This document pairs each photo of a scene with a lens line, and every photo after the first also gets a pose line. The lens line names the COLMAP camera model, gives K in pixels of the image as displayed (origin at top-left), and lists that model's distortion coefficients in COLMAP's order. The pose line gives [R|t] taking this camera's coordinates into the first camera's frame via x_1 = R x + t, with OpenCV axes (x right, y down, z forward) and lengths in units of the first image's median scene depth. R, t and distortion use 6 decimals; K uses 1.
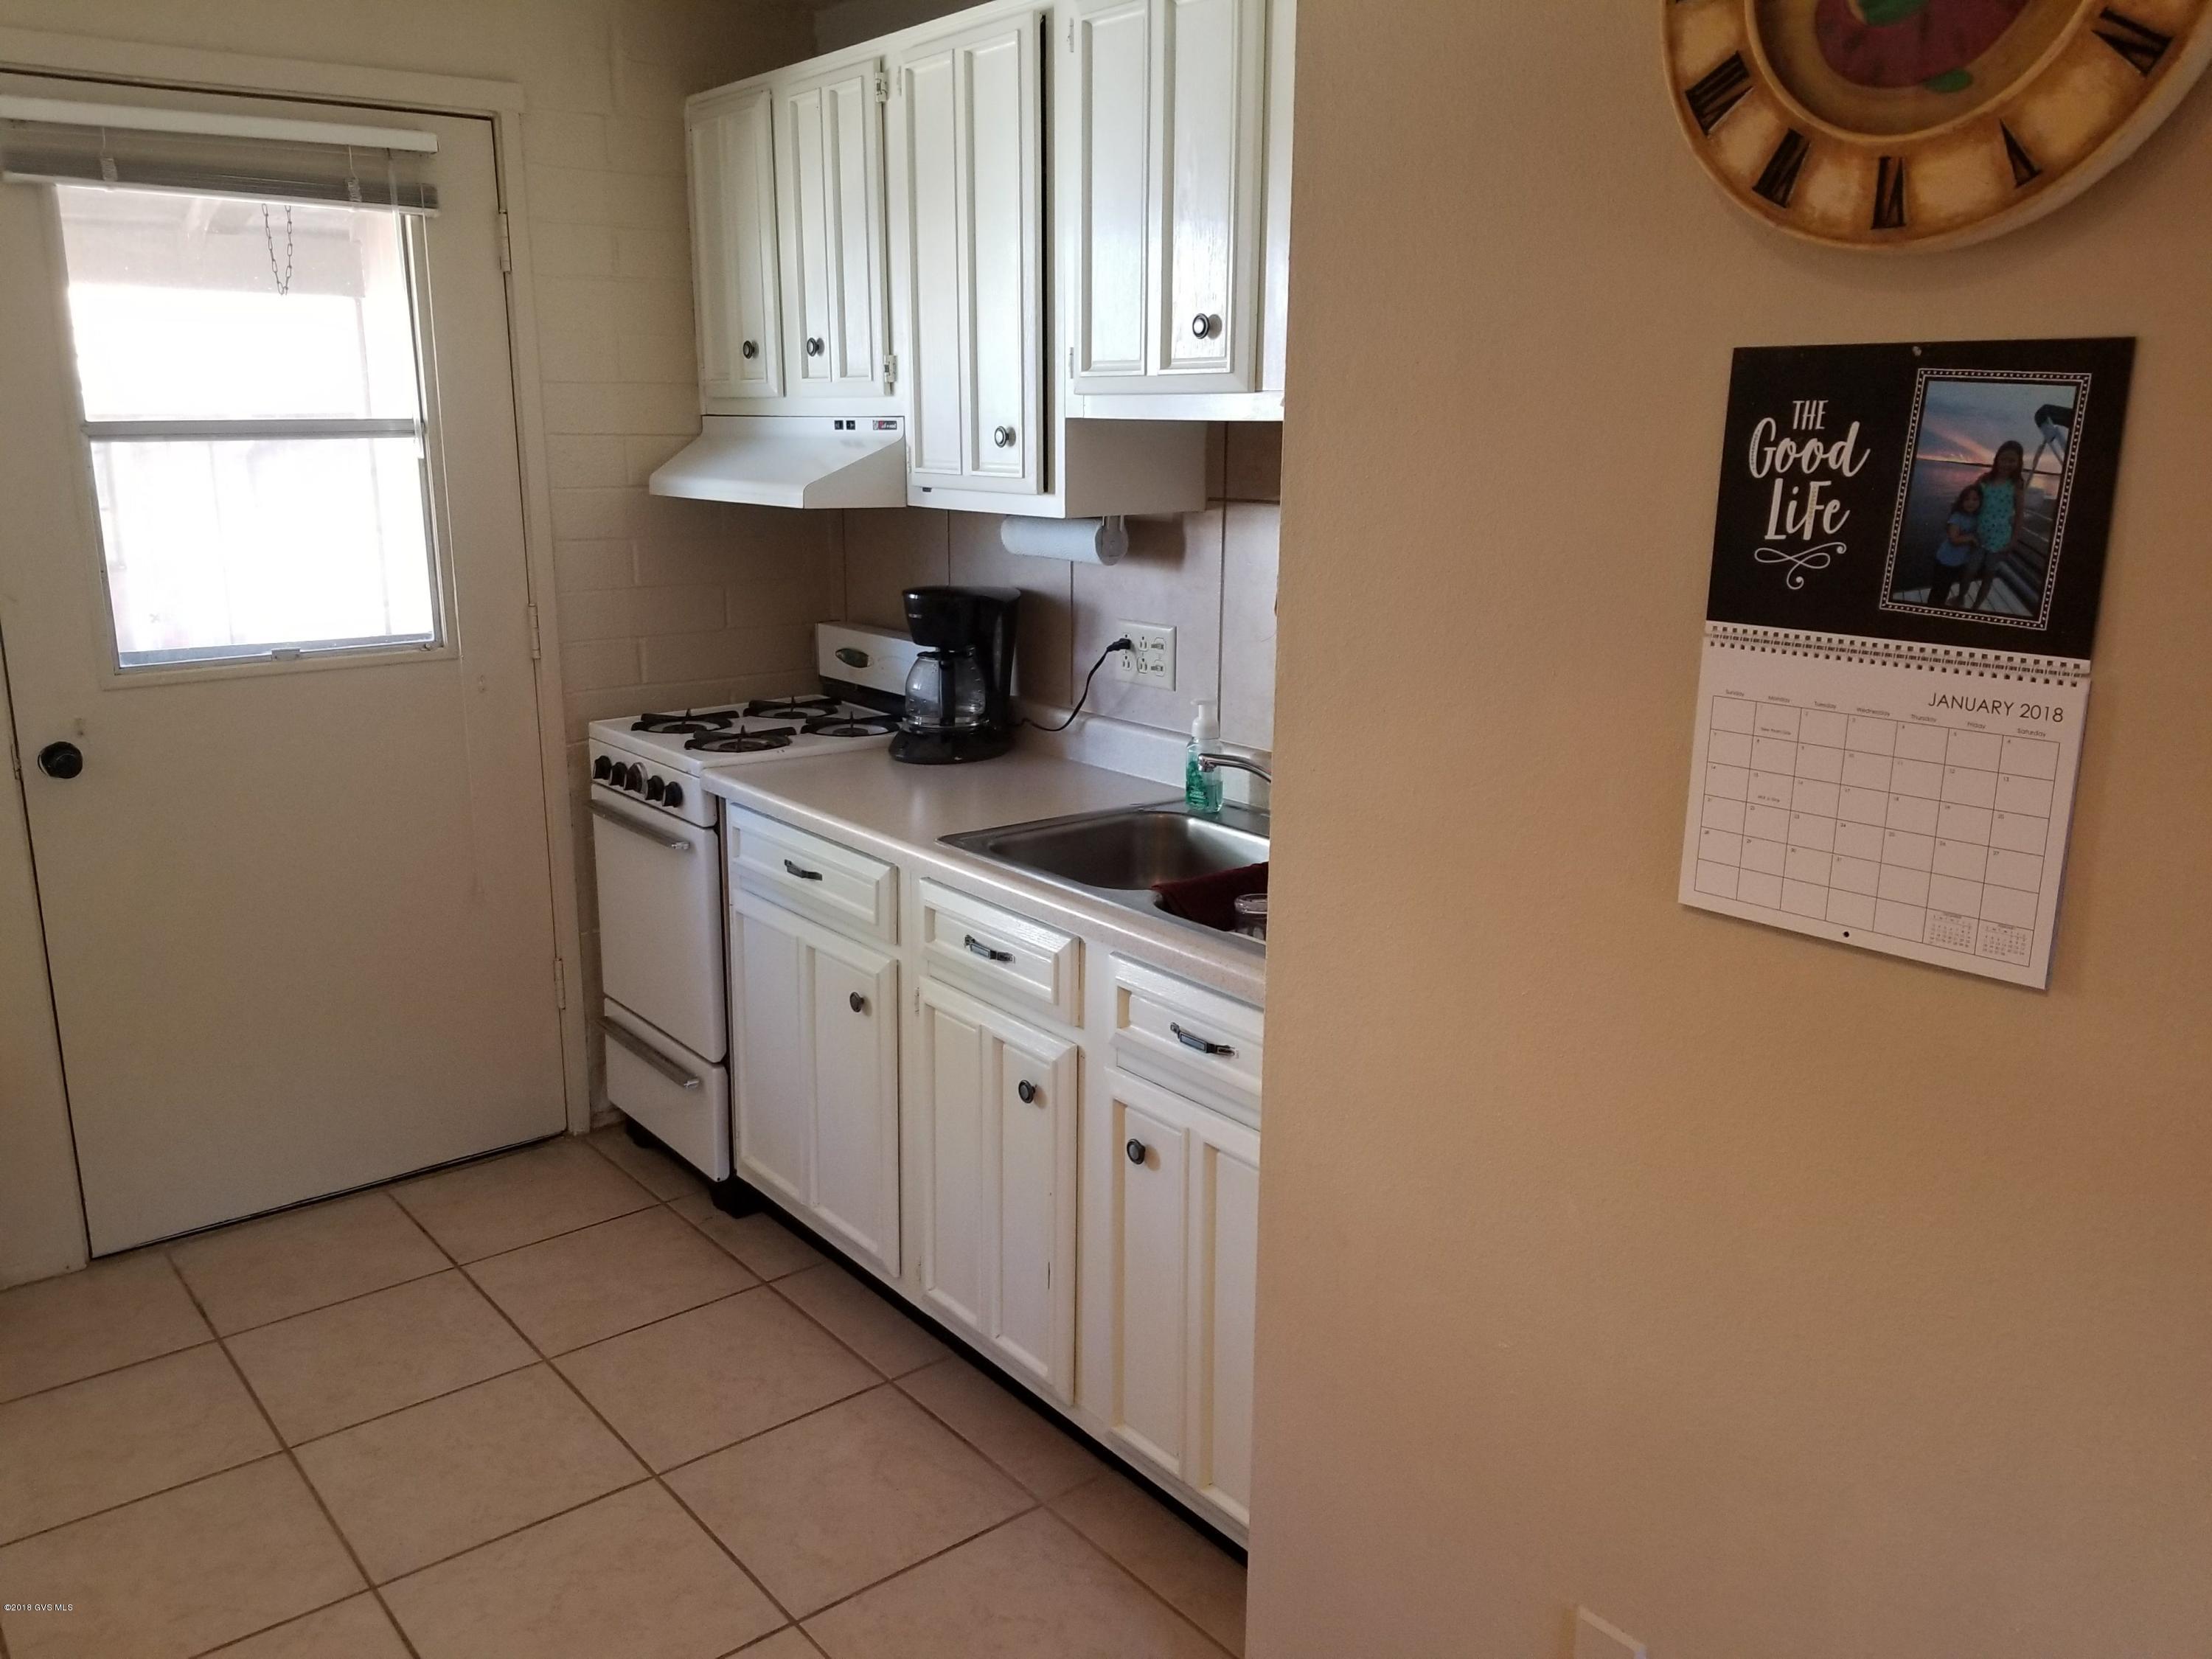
lens RADIAL K [[1693.8, 0, 1106.0], [0, 1693.8, 829.5], [0, 0, 1]] dist [0.050127, -0.096464]
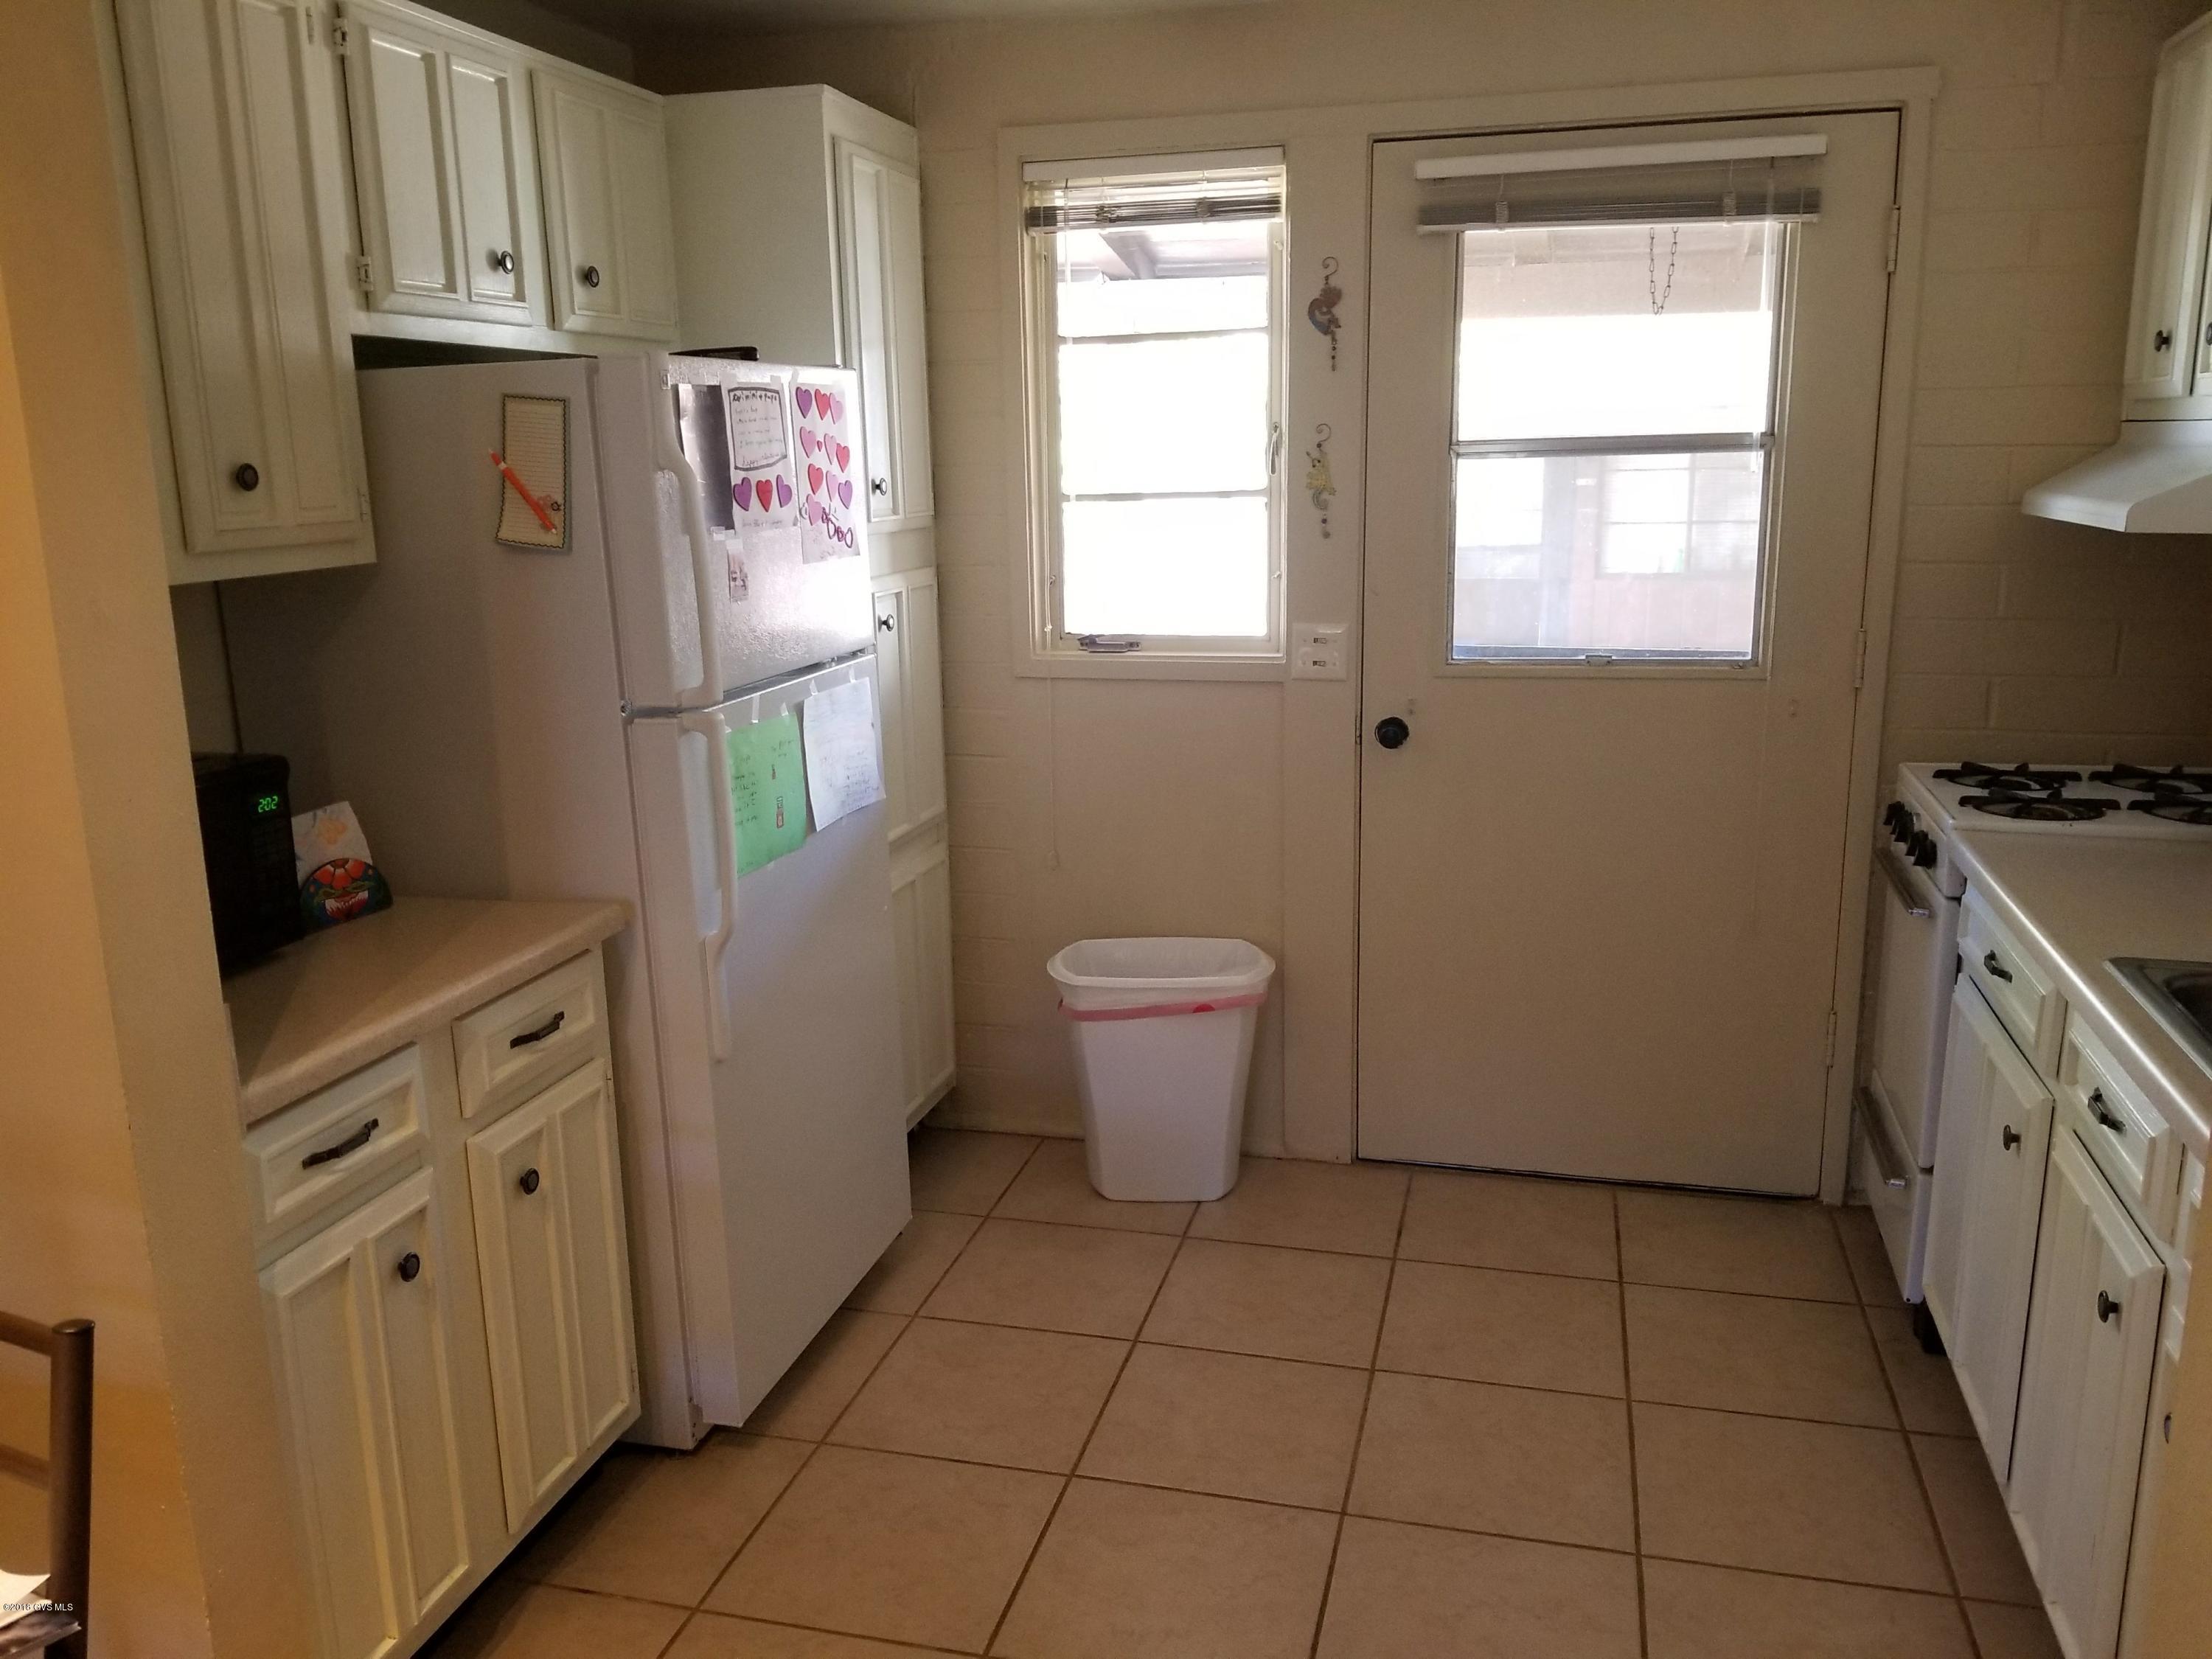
lens RADIAL K [[1713.6, 0, 1106.0], [0, 1713.6, 829.5], [0, 0, 1]] dist [0.081414, -0.140923]
pose [[0.593044, 0.161824, -0.788740, 0.197635], [-0.171827, 0.982465, 0.072375, -0.025189], [0.786622, 0.092606, 0.610451, 0.122325]]
